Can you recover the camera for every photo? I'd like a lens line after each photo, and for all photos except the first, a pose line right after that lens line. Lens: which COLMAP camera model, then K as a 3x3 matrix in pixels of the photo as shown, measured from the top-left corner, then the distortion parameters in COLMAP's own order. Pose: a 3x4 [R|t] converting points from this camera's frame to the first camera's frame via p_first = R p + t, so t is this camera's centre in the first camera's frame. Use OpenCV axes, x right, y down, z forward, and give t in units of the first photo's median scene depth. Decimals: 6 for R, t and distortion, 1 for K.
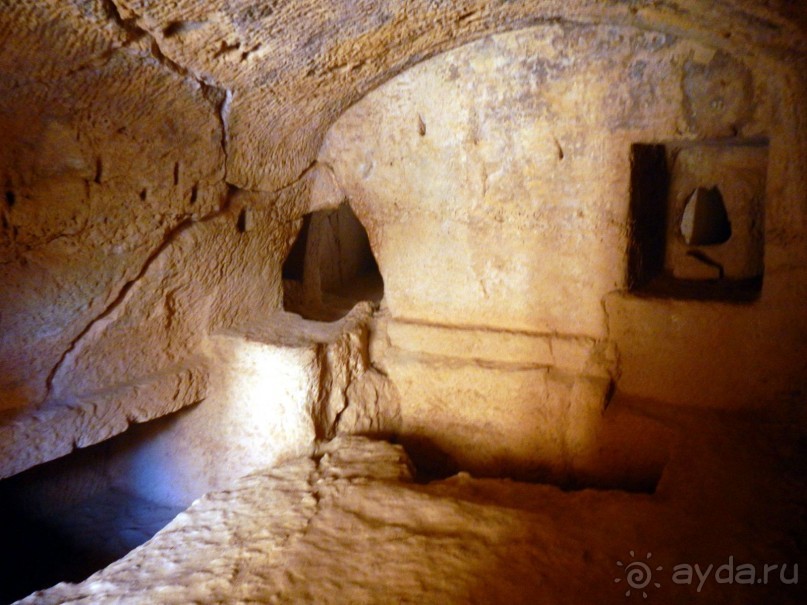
lens RADIAL K [[656.9, 0, 403.4], [0, 656.9, 301.5], [0, 0, 1]] dist [-0.018055, -0.021700]
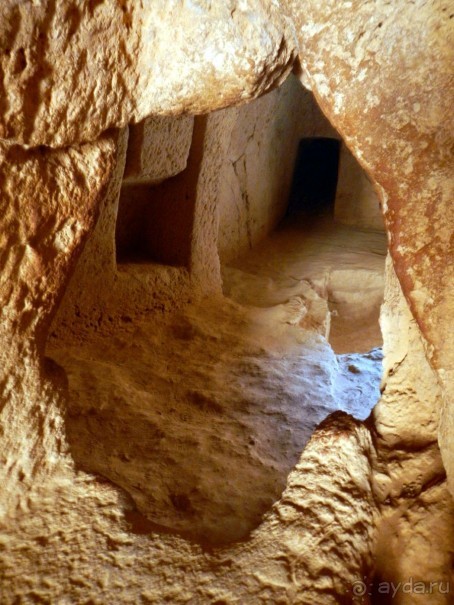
lens RADIAL K [[492.5, 0, 227.9], [0, 492.5, 302.9], [0, 0, 1]] dist [-0.018055, -0.021700]
pose [[0.991127, 0.009891, -0.132547, -0.083386], [0.008232, 0.990745, 0.135483, -0.091433], [0.132661, -0.135372, 0.981873, 0.811397]]
